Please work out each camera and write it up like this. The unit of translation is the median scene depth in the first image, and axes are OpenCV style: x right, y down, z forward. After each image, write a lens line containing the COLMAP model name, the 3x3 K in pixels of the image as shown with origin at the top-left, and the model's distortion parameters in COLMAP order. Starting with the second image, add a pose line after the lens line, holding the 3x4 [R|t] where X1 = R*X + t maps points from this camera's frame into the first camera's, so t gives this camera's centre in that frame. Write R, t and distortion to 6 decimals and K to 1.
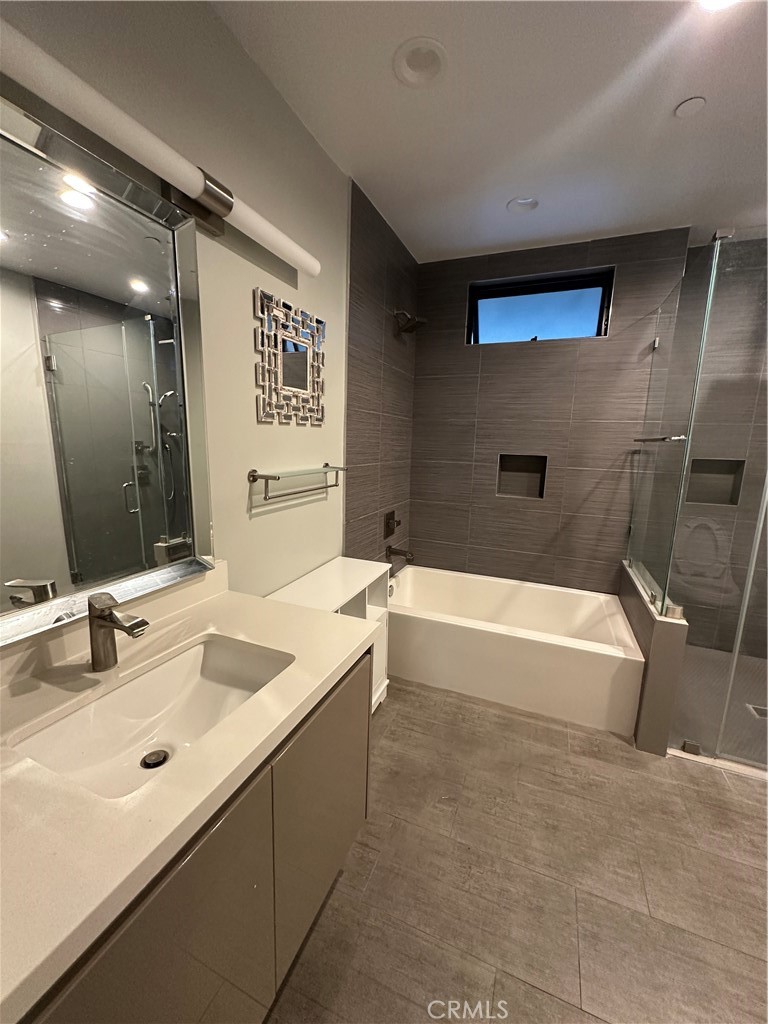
lens RADIAL K [[409.2, 0, 382.2], [0, 409.2, 509.5], [0, 0, 1]] dist [-0.004997, 0.001210]
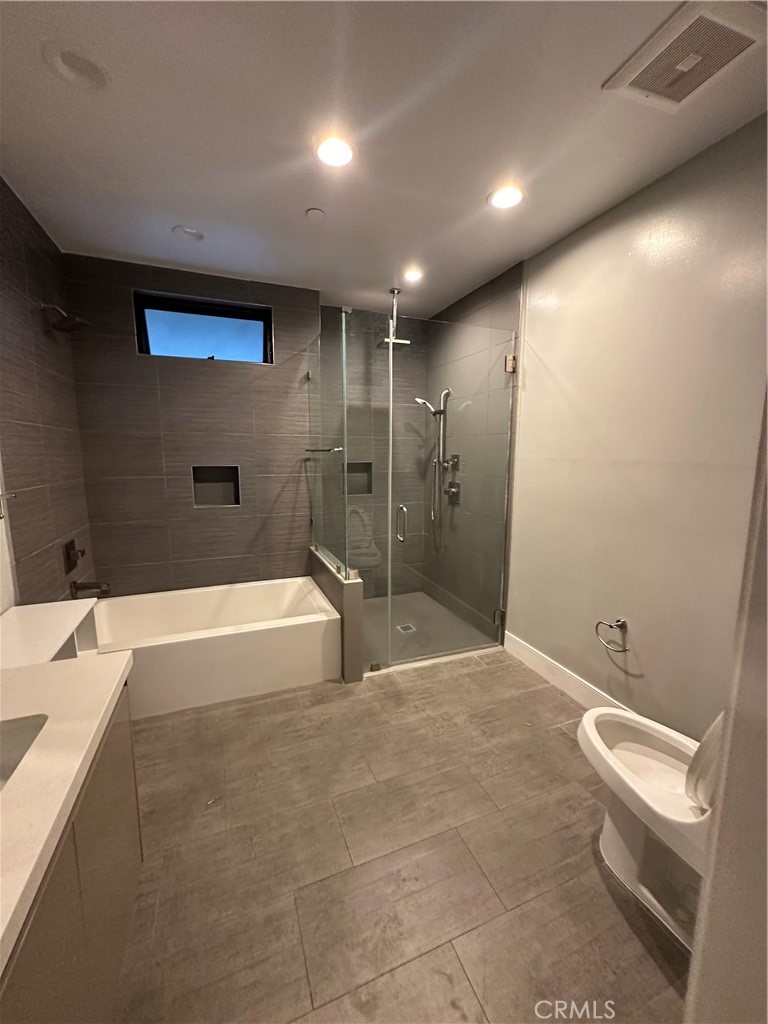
lens RADIAL K [[409.2, 0, 381.0], [0, 409.2, 508.6], [0, 0, 1]] dist [-0.004997, 0.001210]
pose [[0.718366, -0.120860, 0.685086, -0.107222], [0.134711, 0.990320, 0.033453, -0.003329], [-0.682497, 0.068257, 0.727694, -0.066316]]
